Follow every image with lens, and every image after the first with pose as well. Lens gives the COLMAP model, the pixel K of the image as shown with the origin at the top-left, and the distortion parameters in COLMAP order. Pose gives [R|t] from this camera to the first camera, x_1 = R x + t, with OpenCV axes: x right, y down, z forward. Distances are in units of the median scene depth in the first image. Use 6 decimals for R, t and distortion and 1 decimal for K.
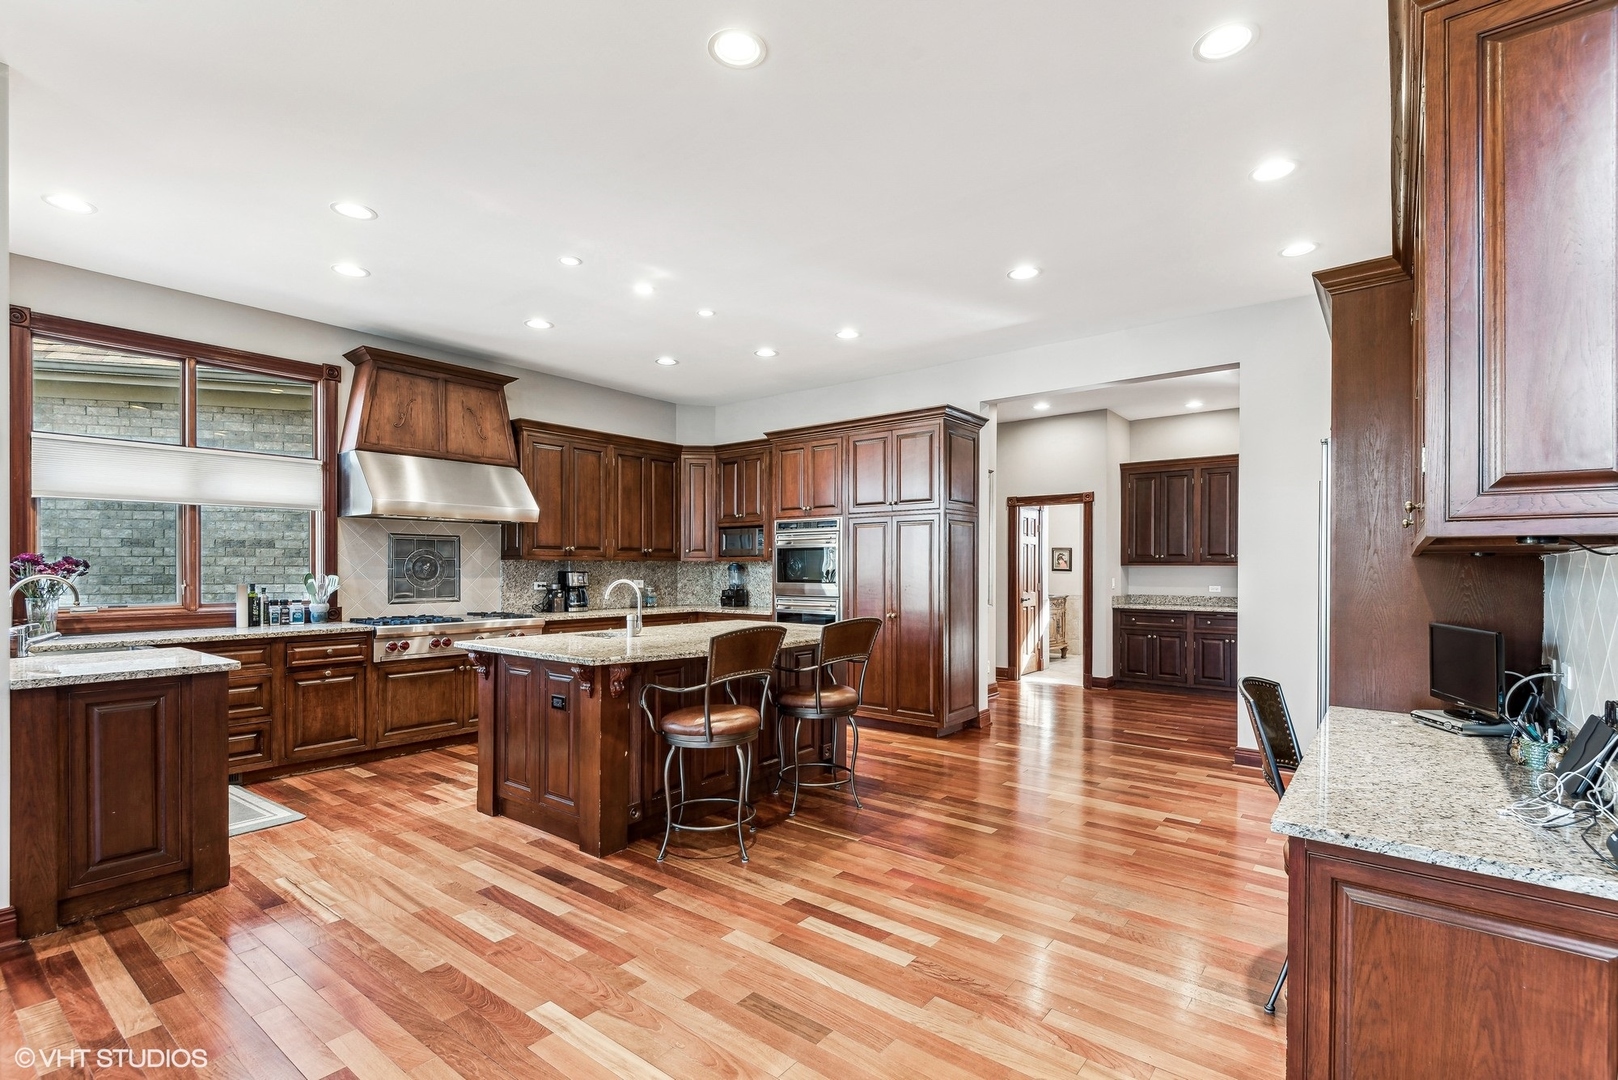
lens RADIAL K [[745.1, 0, 852.9], [0, 745.1, 568.8], [0, 0, 1]] dist [0.016424, -0.006194]
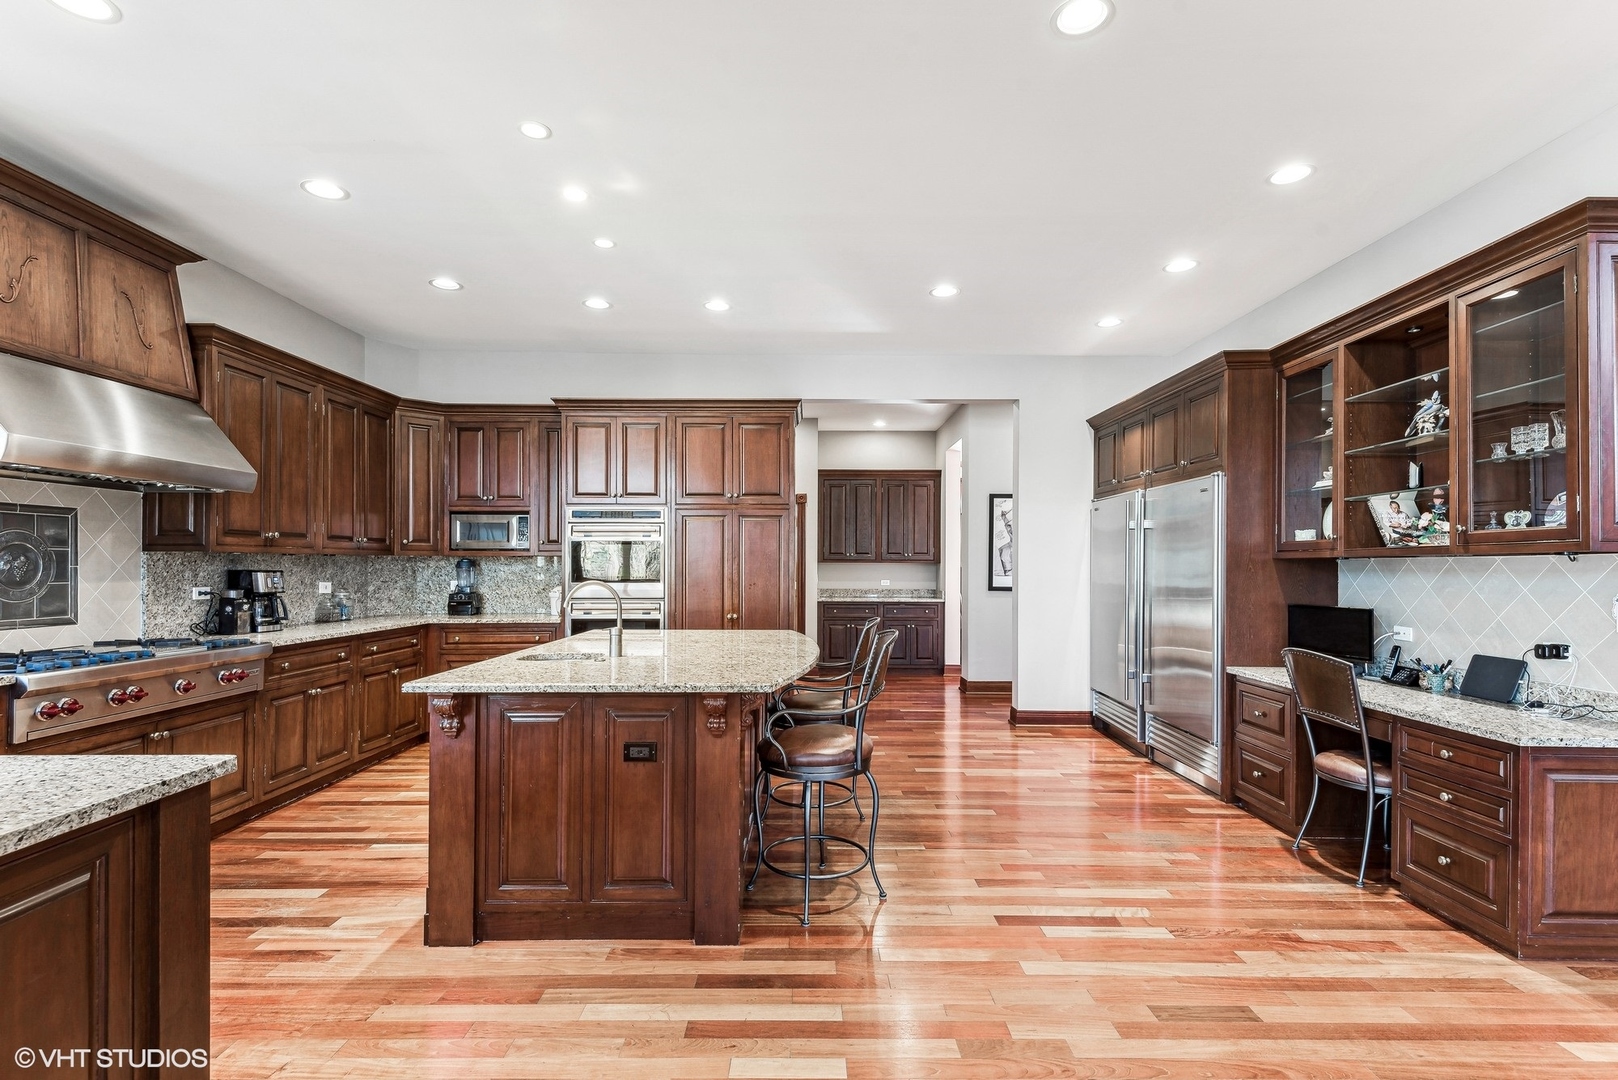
lens RADIAL K [[745.1, 0, 832.8], [0, 745.1, 563.2], [0, 0, 1]] dist [0.016424, -0.006194]
pose [[0.793289, 0.002272, 0.608840, -0.413712], [-0.000741, 0.999996, -0.002765, -0.001118], [-0.608844, 0.001742, 0.793288, 0.188774]]
